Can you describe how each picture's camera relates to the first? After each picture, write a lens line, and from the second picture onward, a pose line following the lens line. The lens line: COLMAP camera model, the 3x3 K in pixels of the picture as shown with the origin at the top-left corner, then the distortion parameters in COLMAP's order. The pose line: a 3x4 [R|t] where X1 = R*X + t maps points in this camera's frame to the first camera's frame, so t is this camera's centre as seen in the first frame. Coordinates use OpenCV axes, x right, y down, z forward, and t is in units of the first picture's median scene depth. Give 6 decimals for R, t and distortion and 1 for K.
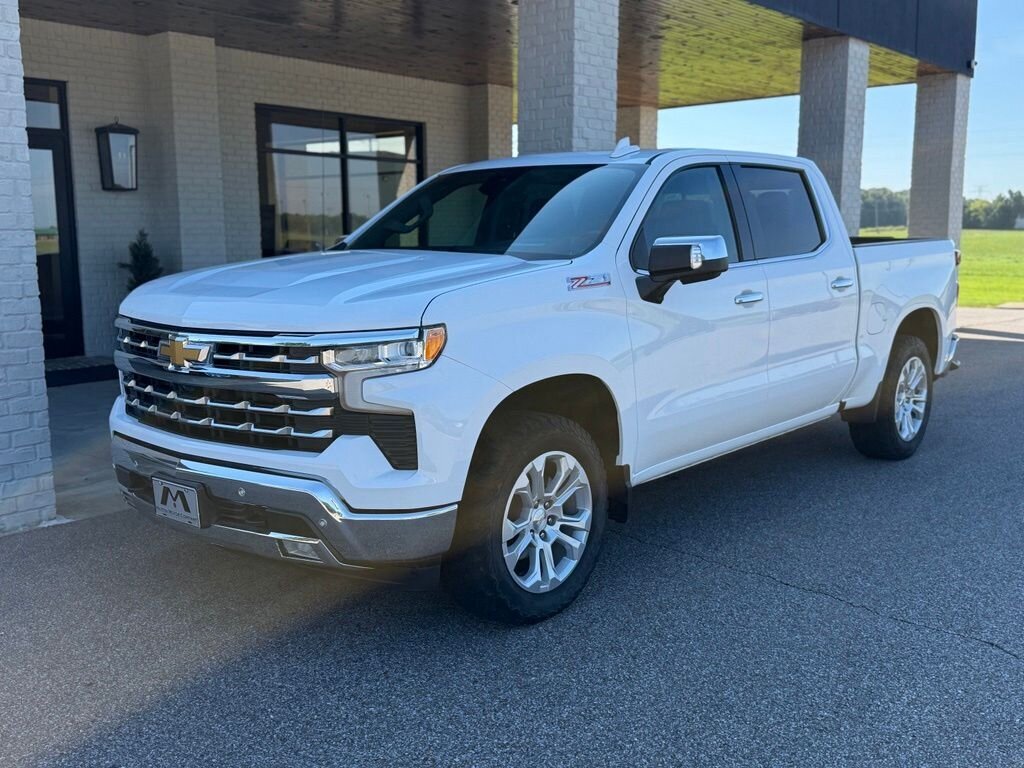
lens RADIAL K [[1029.4, 0, 514.2], [0, 1029.4, 390.4], [0, 0, 1]] dist [0.180022, -0.395018]
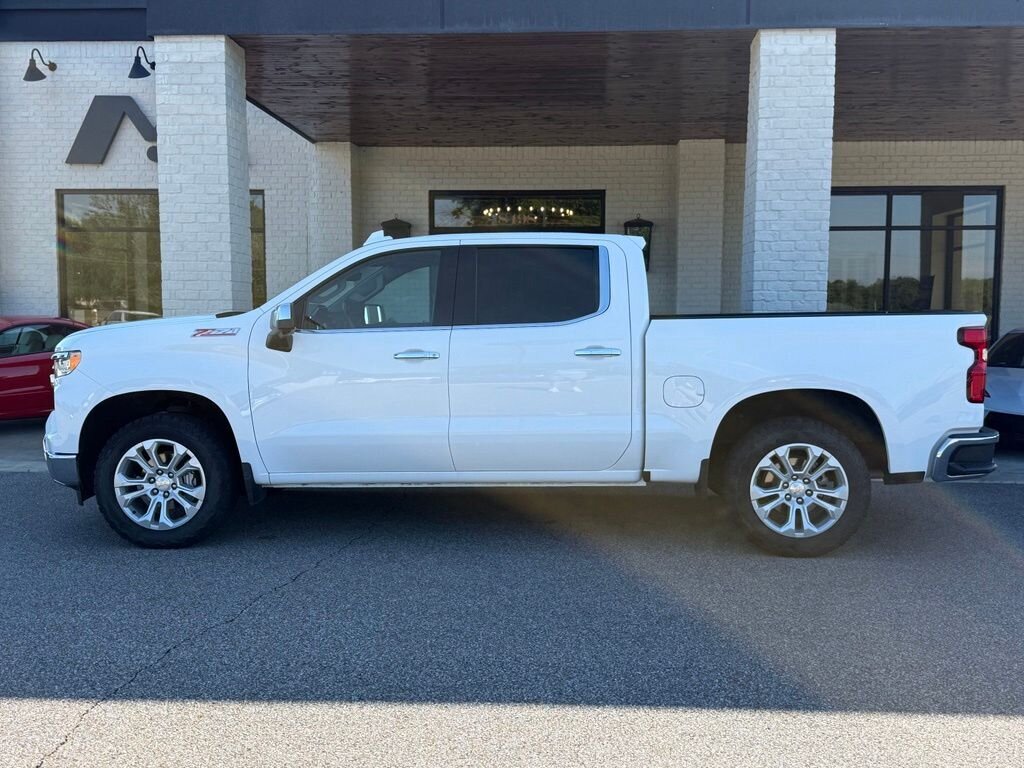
lens RADIAL K [[1029.4, 0, 514.2], [0, 1029.4, 390.4], [0, 0, 1]] dist [0.180022, -0.395018]
pose [[0.601958, 0.069955, -0.795457, 0.517676], [-0.124540, 0.992190, -0.006989, -0.021873], [0.788756, 0.103274, 0.605969, 0.145043]]
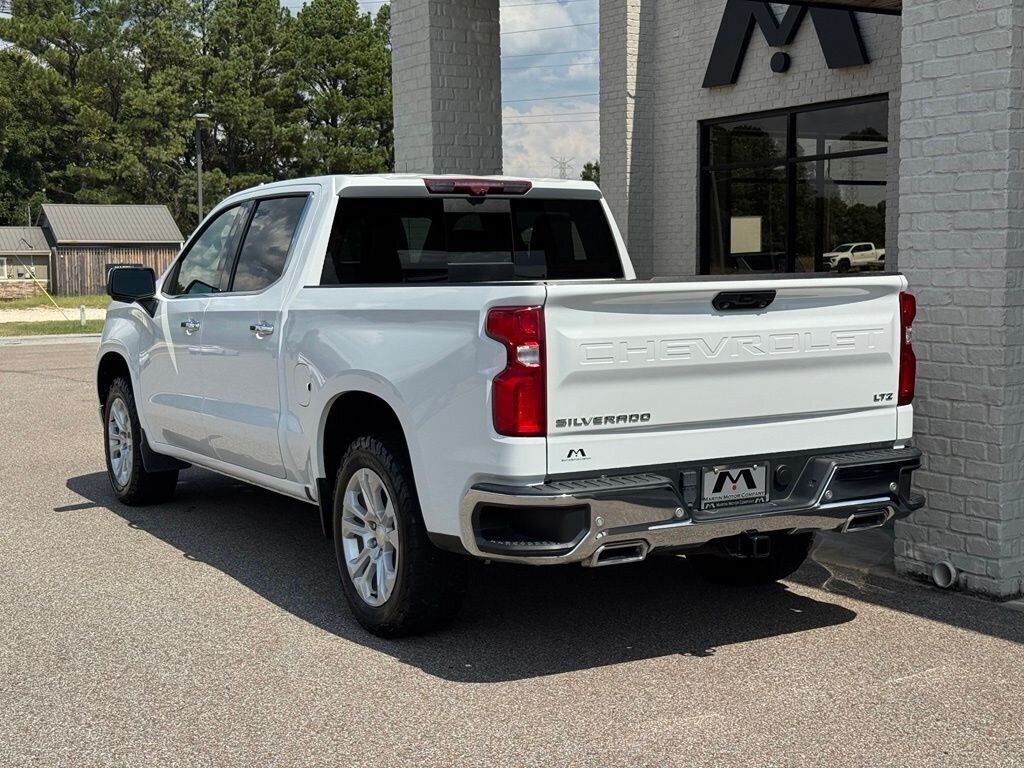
lens RADIAL K [[1423.7, 0, 511.4], [0, 1423.7, 383.0], [0, 0, 1]] dist [0.187404, -0.359162]
pose [[-0.315417, 0.090679, -0.944611, 0.602583], [-0.127799, 0.982297, 0.136971, -0.115875], [0.940308, 0.163923, -0.298245, 0.739125]]
